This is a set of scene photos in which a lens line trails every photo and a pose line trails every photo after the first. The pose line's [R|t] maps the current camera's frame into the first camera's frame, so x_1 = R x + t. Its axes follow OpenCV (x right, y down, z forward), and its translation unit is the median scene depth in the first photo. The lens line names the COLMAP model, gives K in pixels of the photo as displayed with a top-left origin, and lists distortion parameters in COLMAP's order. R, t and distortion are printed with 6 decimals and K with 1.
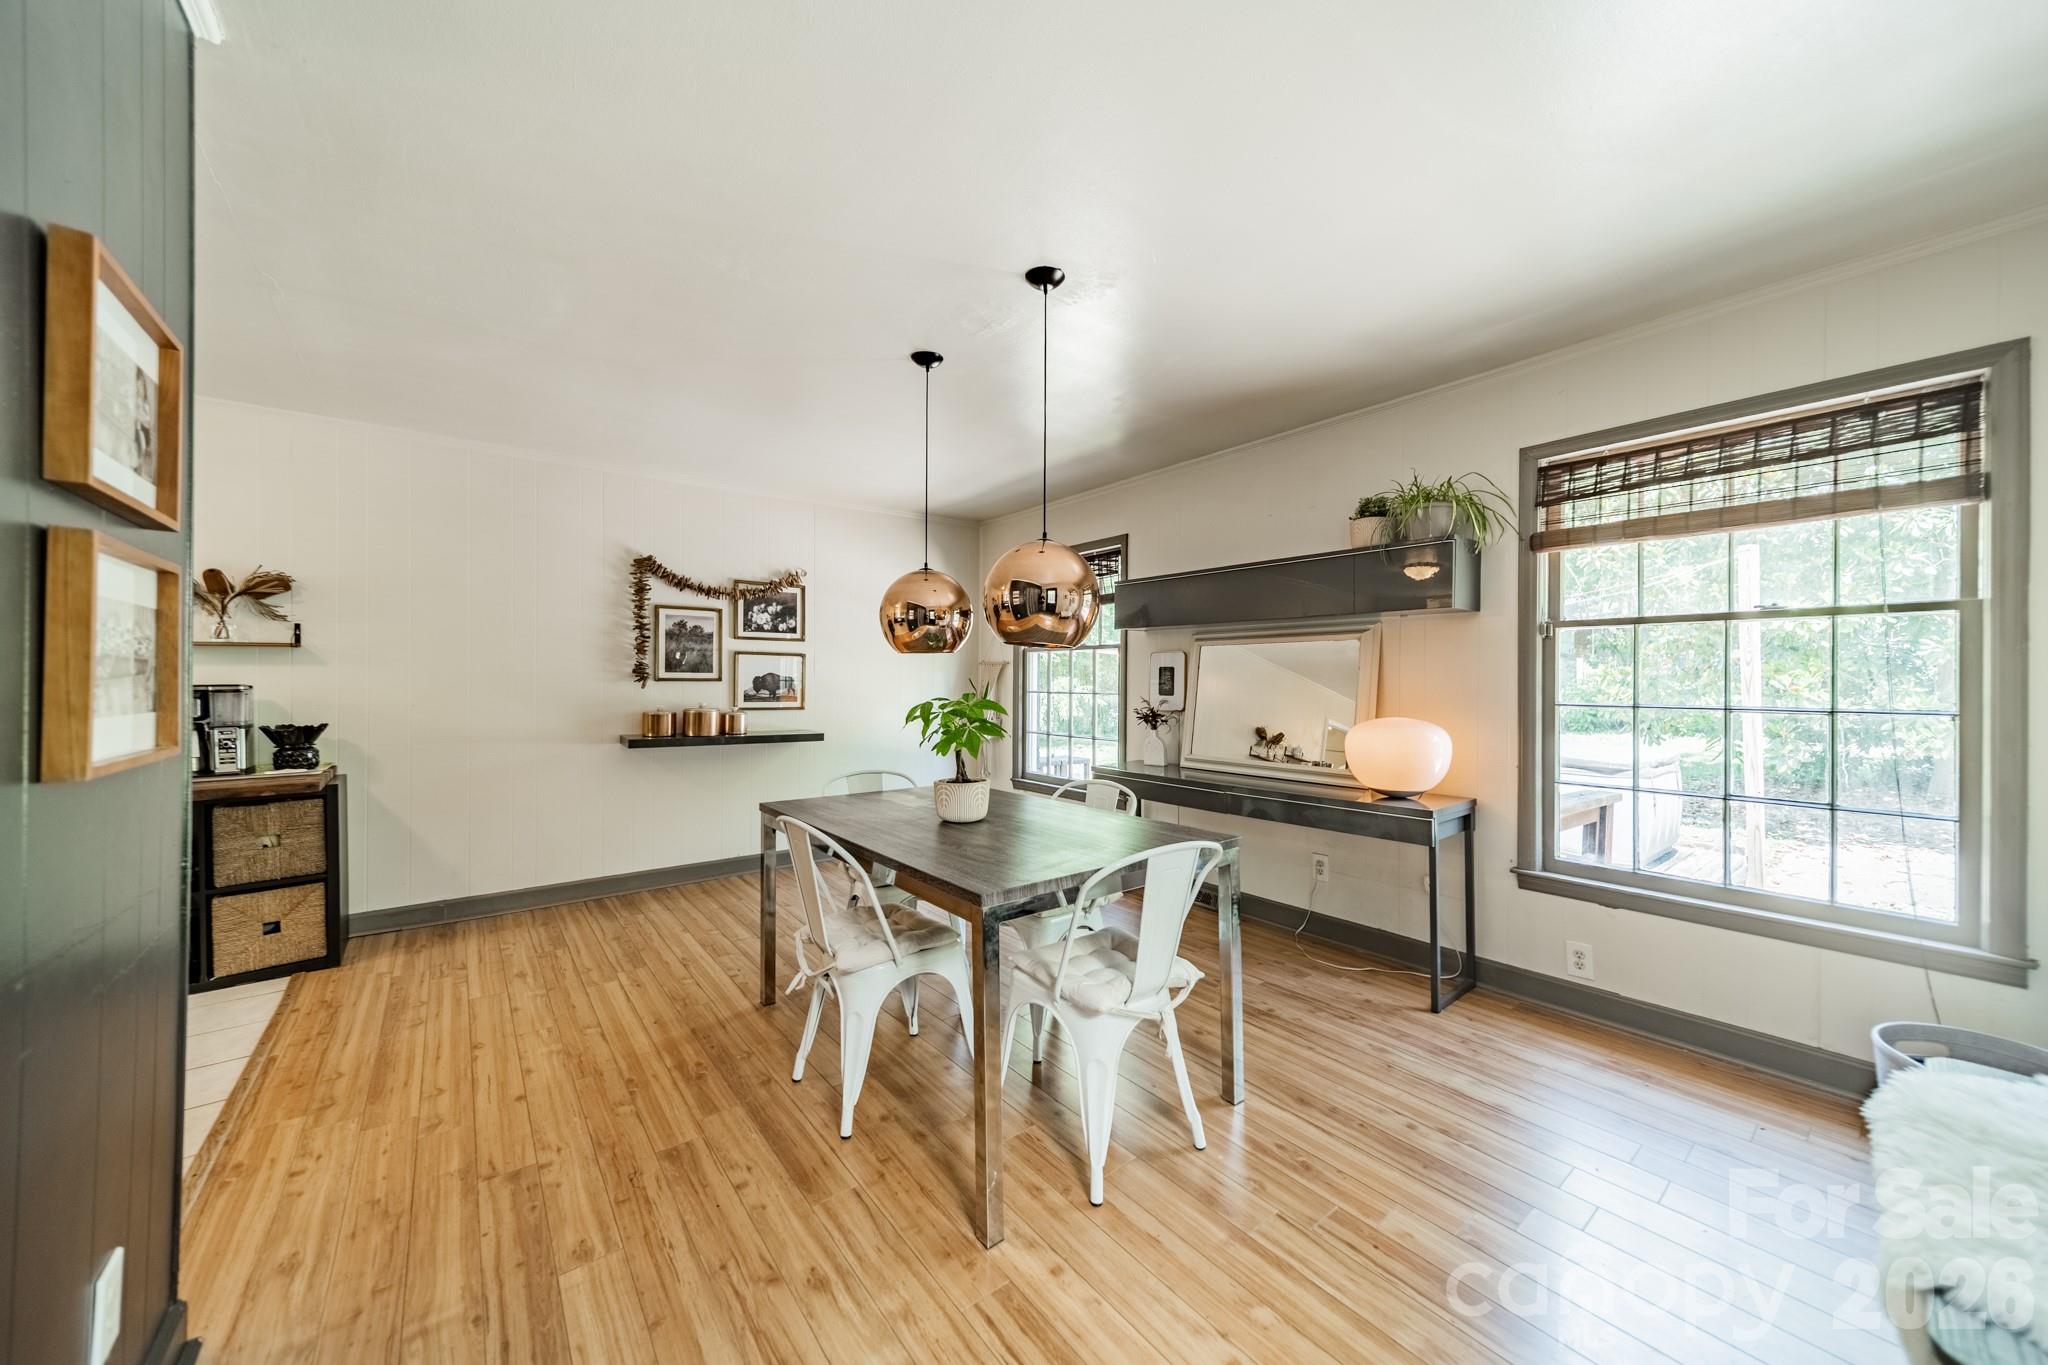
lens RADIAL K [[735.7, 0, 1005.0], [0, 735.7, 683.2], [0, 0, 1]] dist [0.034615, 0.000021]
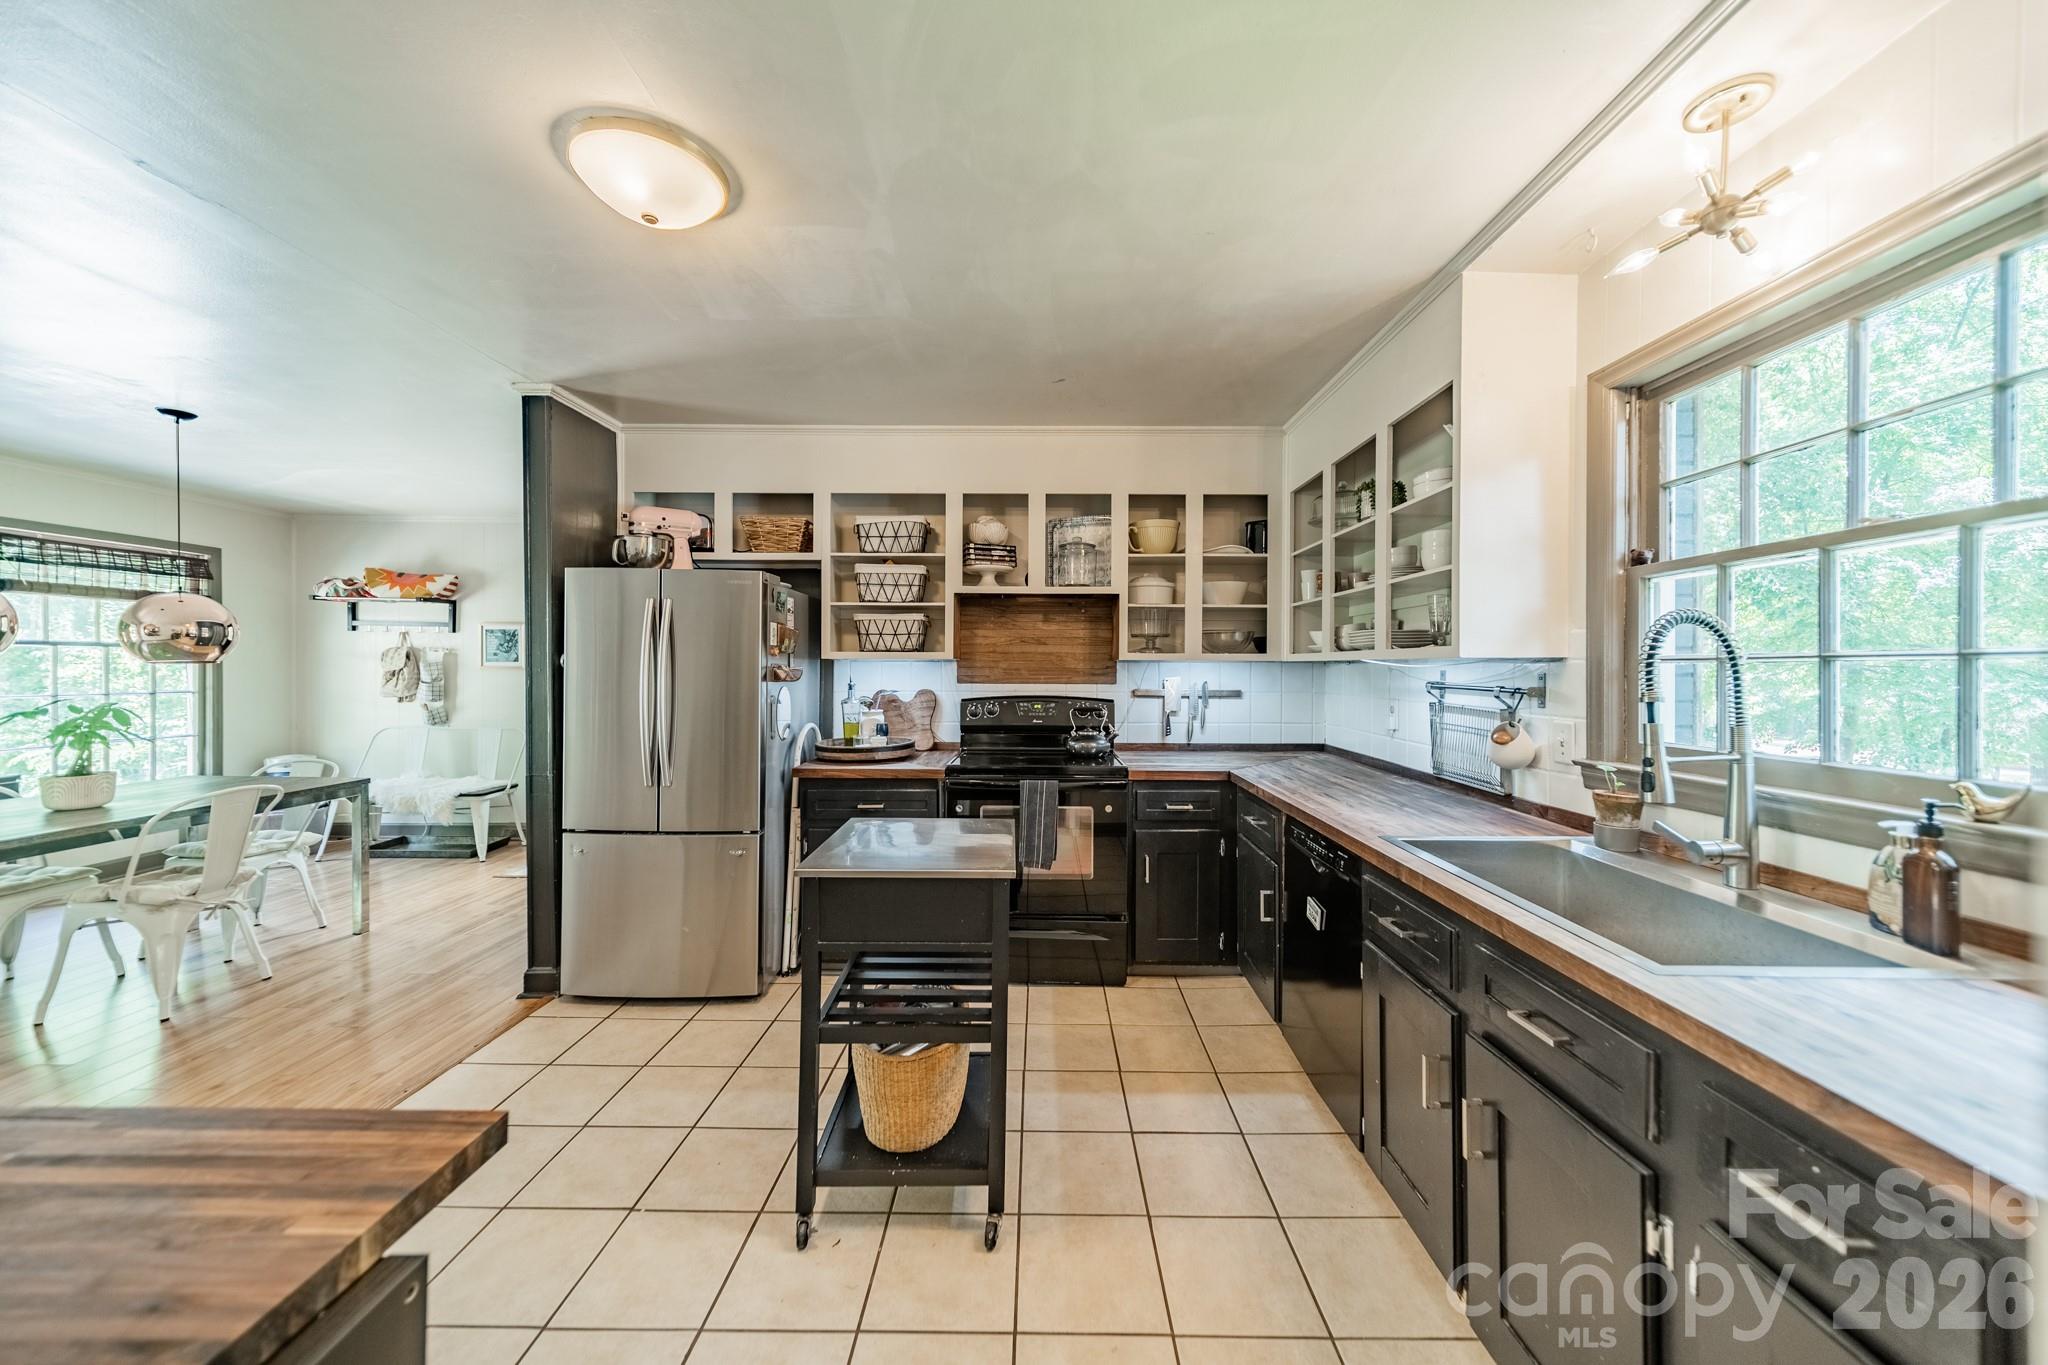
lens RADIAL K [[722.0, 0, 1032.9], [0, 722.0, 671.0], [0, 0, 1]] dist [0.000992, 0.000063]
pose [[-0.796545, -0.007352, 0.604534, -1.565512], [-0.002090, 0.999954, 0.009408, -0.038042], [-0.604575, 0.006231, -0.796524, 0.799860]]
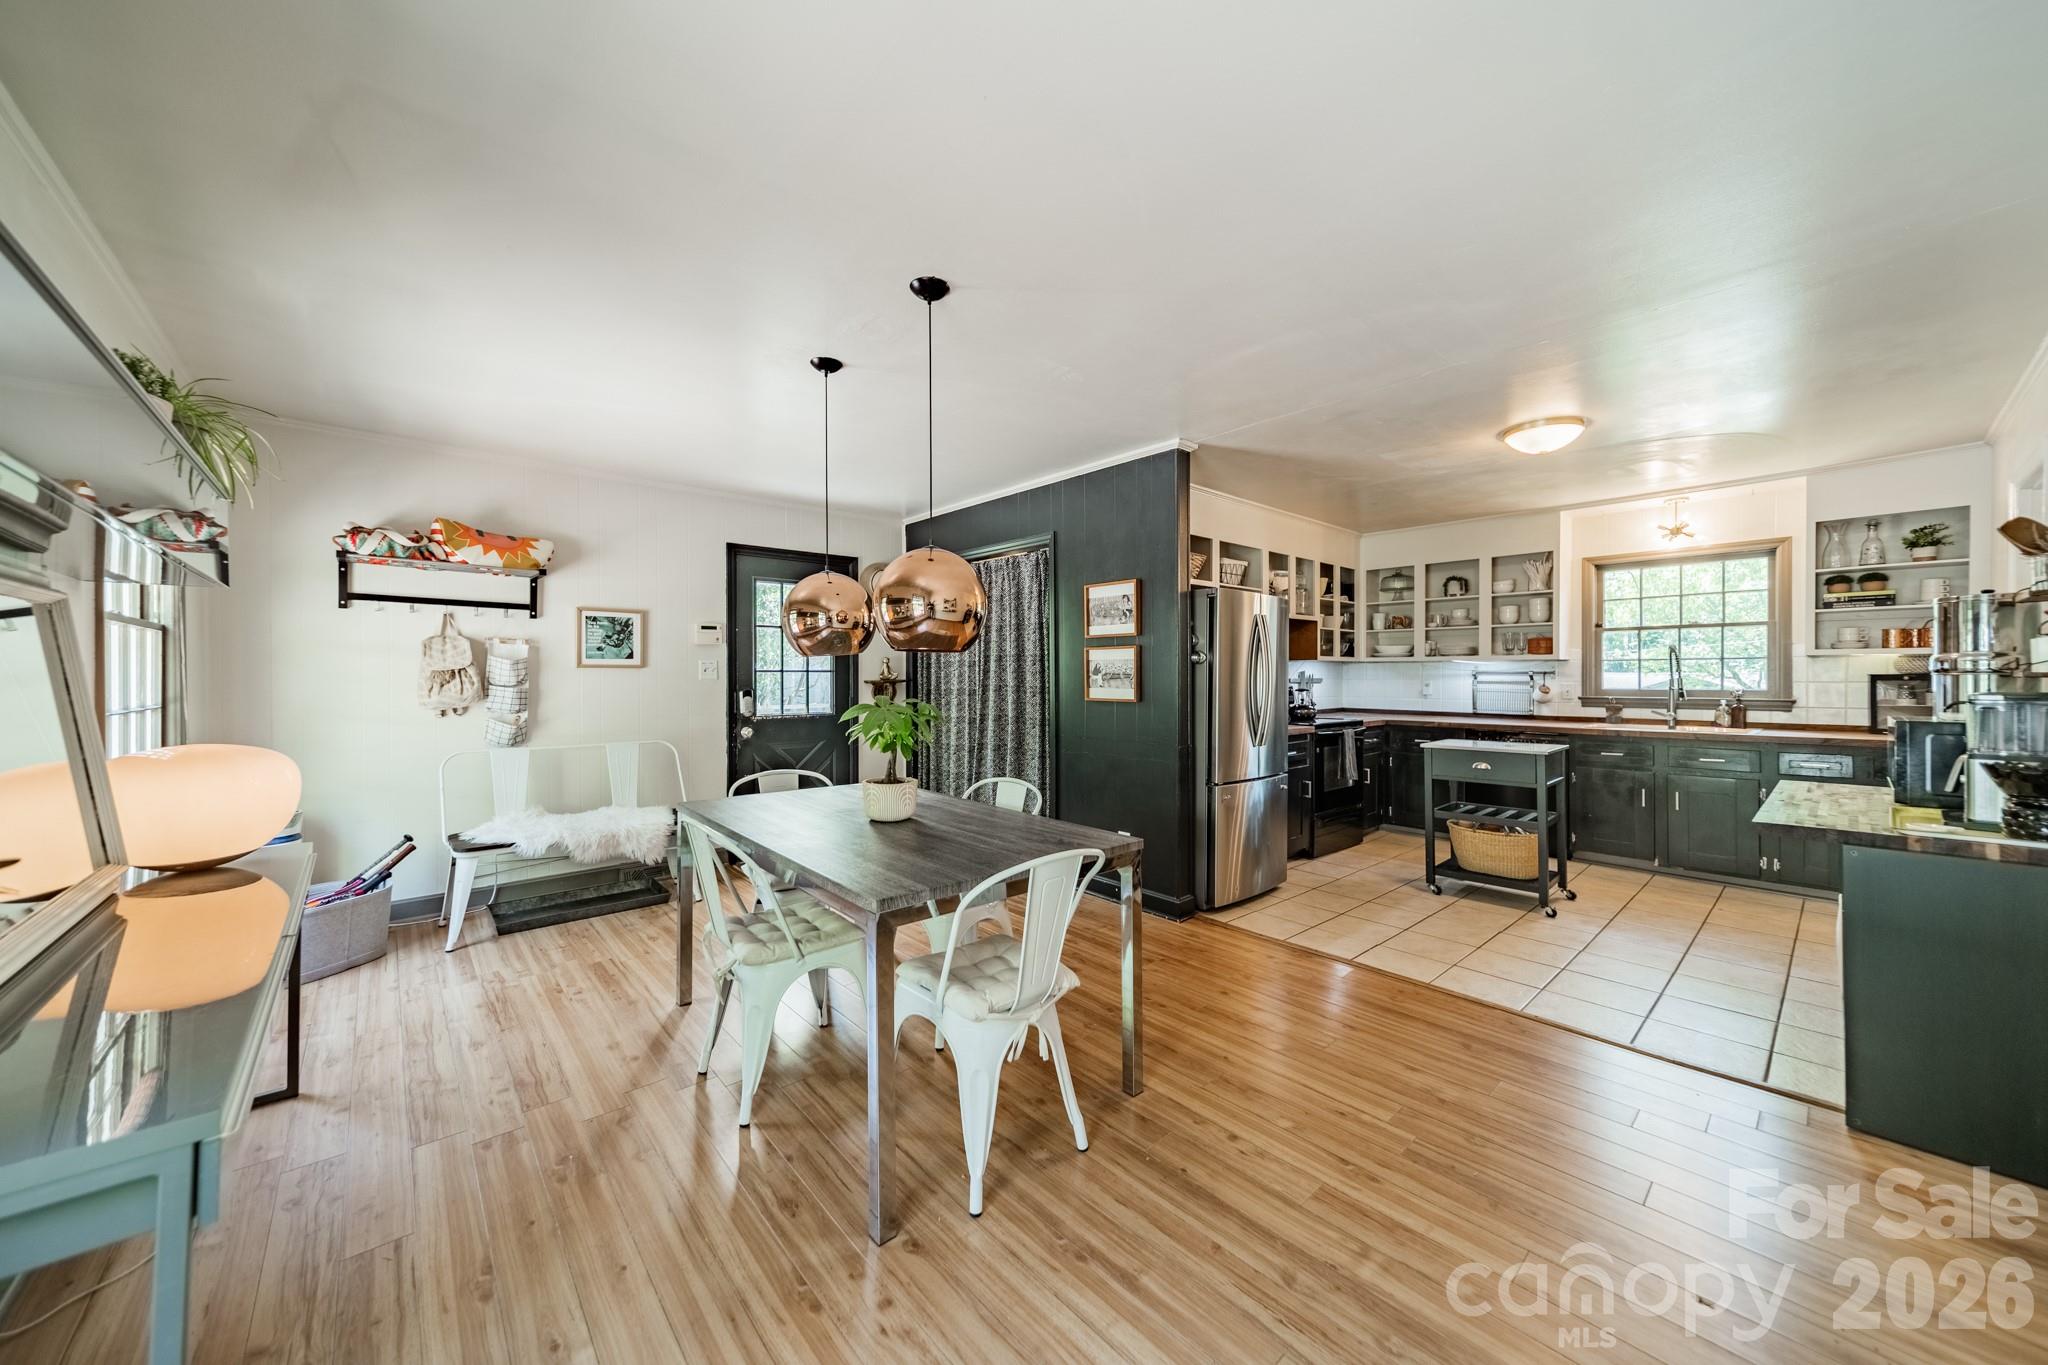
lens RADIAL K [[729.6, 0, 1017.7], [0, 729.6, 677.2], [0, 0, 1]] dist [0.010846, 0.000042]
pose [[-0.996929, 0.000330, -0.078305, -0.125293], [-0.000339, 0.999964, 0.008525, -0.017841], [0.078305, 0.008526, -0.996893, 1.633665]]
